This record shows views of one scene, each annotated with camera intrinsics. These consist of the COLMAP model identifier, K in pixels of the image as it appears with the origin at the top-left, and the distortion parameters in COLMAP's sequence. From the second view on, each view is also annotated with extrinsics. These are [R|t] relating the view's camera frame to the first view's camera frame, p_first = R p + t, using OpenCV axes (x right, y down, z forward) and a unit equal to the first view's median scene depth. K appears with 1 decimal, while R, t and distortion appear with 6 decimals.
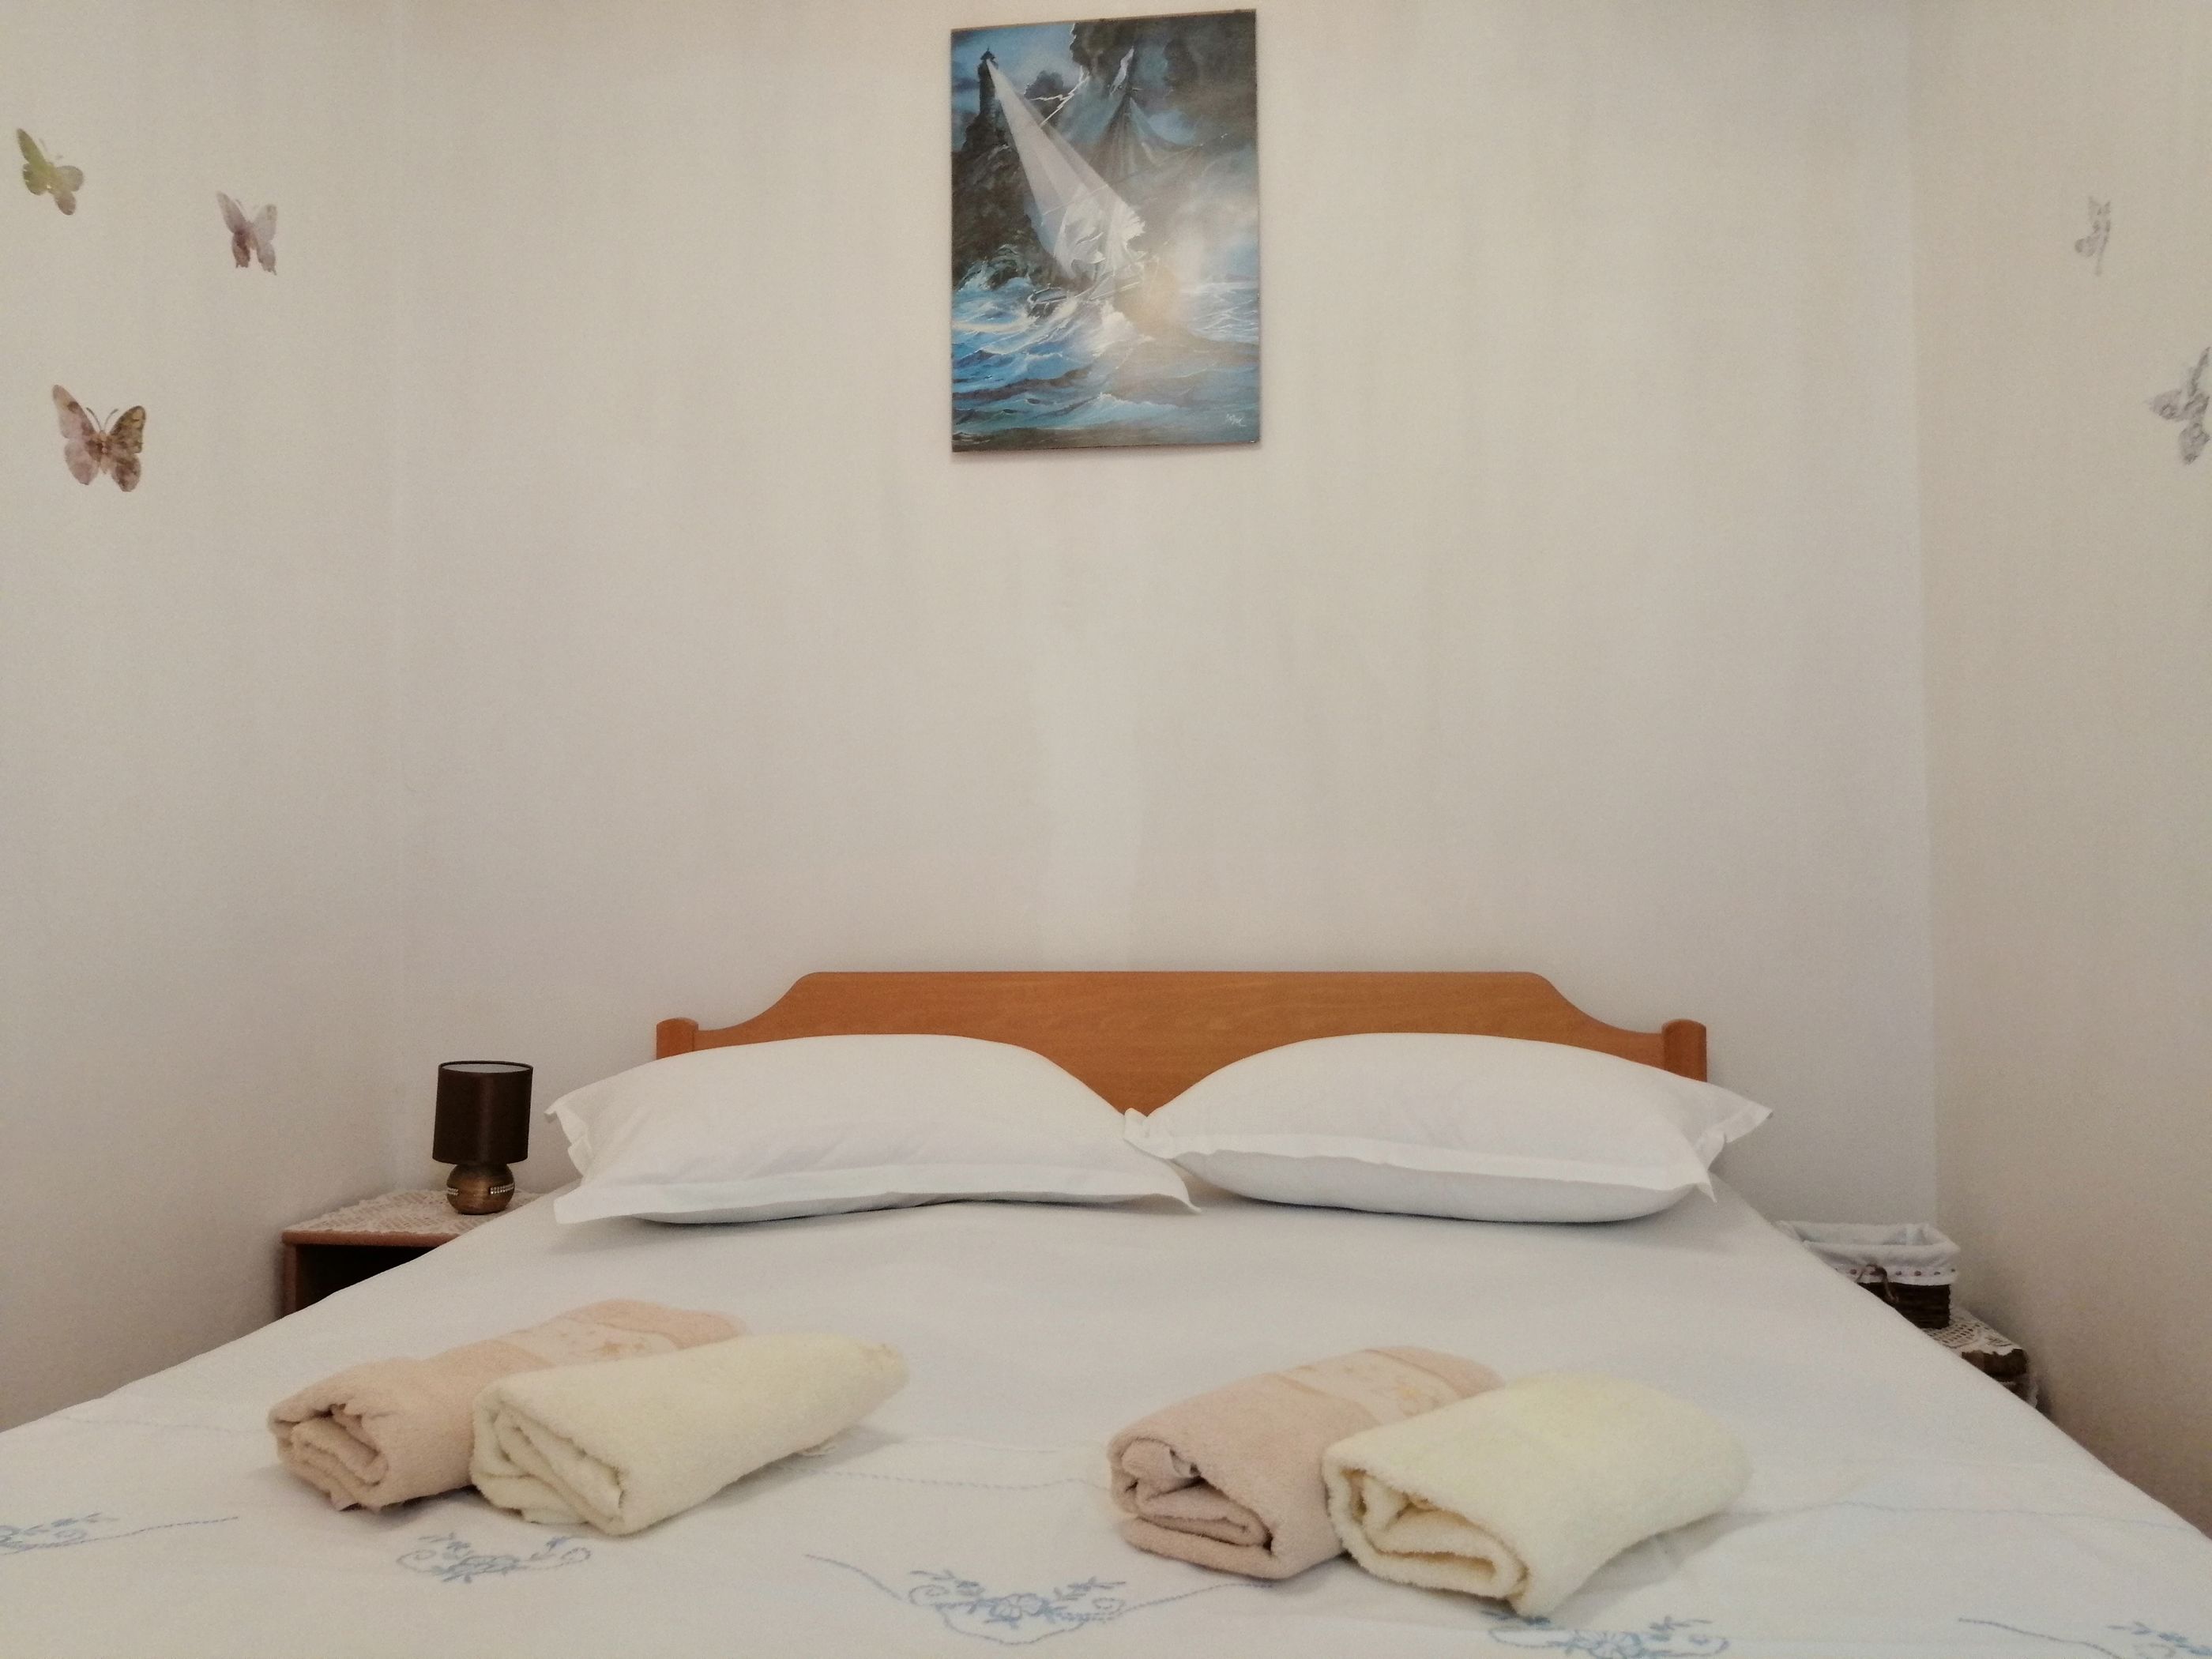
lens RADIAL K [[1749.4, 0, 1109.4], [0, 1749.4, 824.1], [0, 0, 1]] dist [-0.033652, 0.071666]
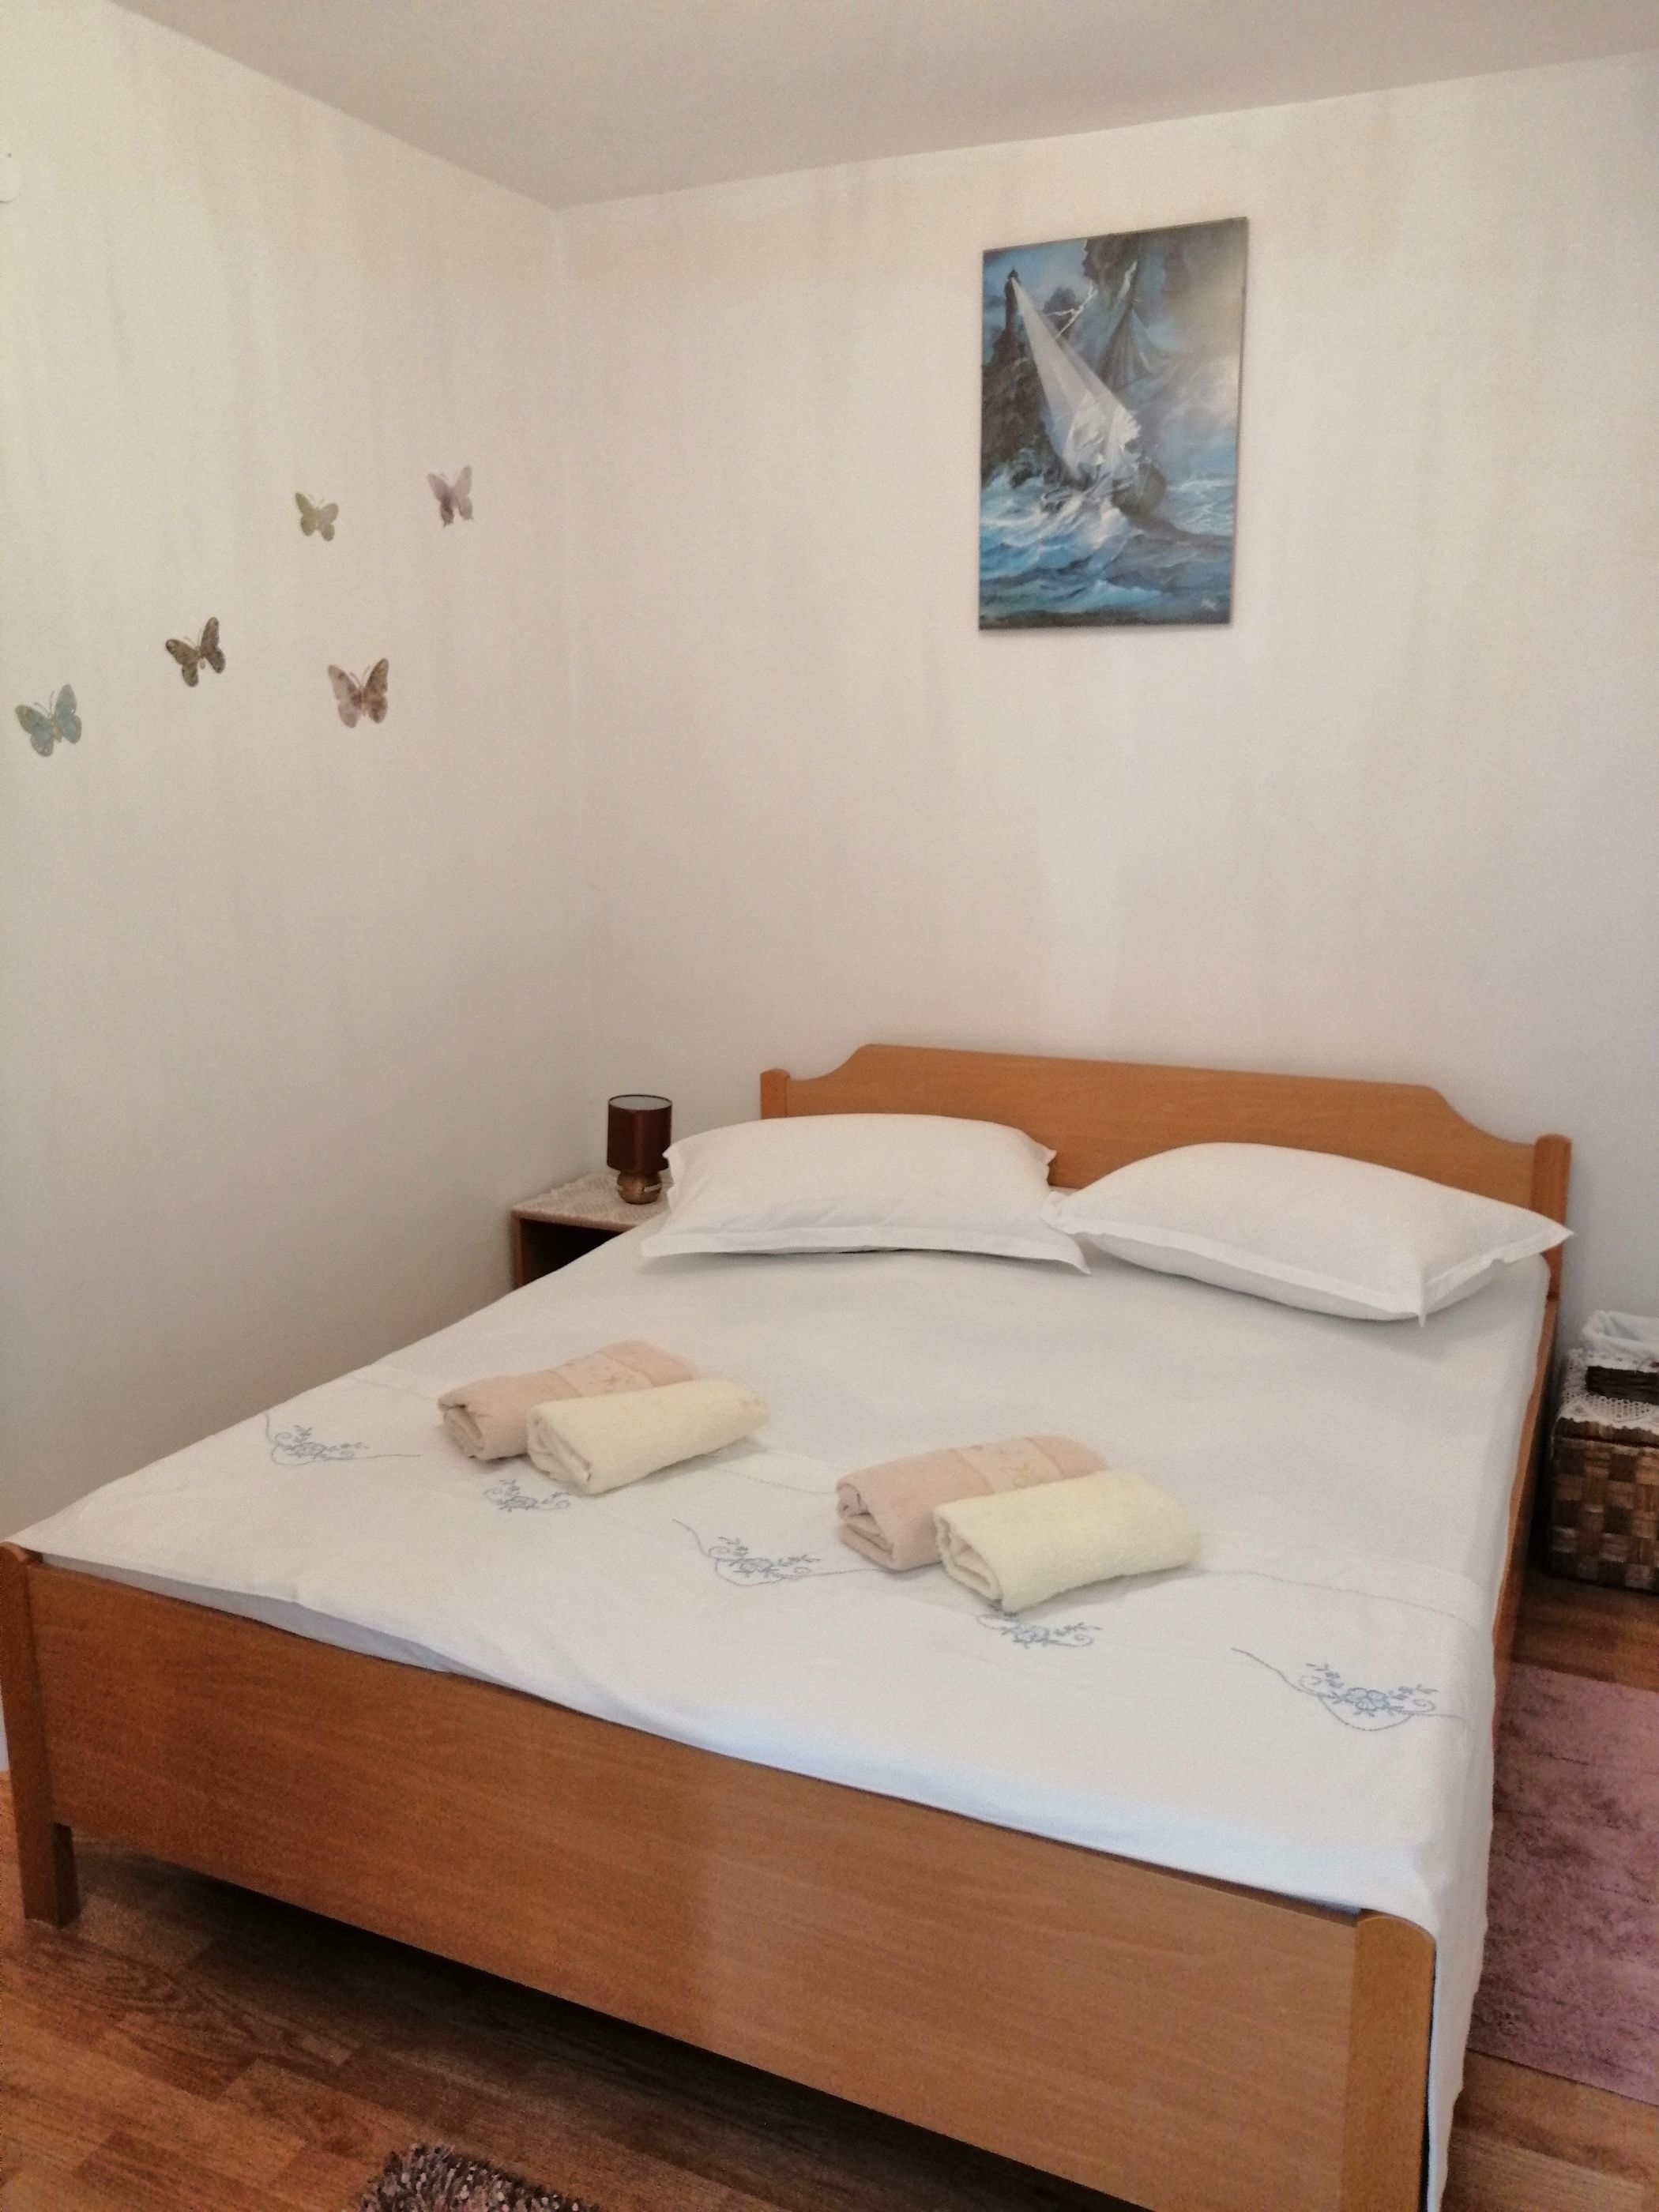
lens RADIAL K [[1749.4, 0, 837.0], [0, 1749.4, 1106.4], [0, 0, 1]] dist [-0.033652, 0.071666]
pose [[0.949124, 0.067634, -0.307555, 0.232535], [0.008853, 0.970546, 0.240752, -0.201018], [0.314779, -0.231226, 0.920570, -0.251718]]
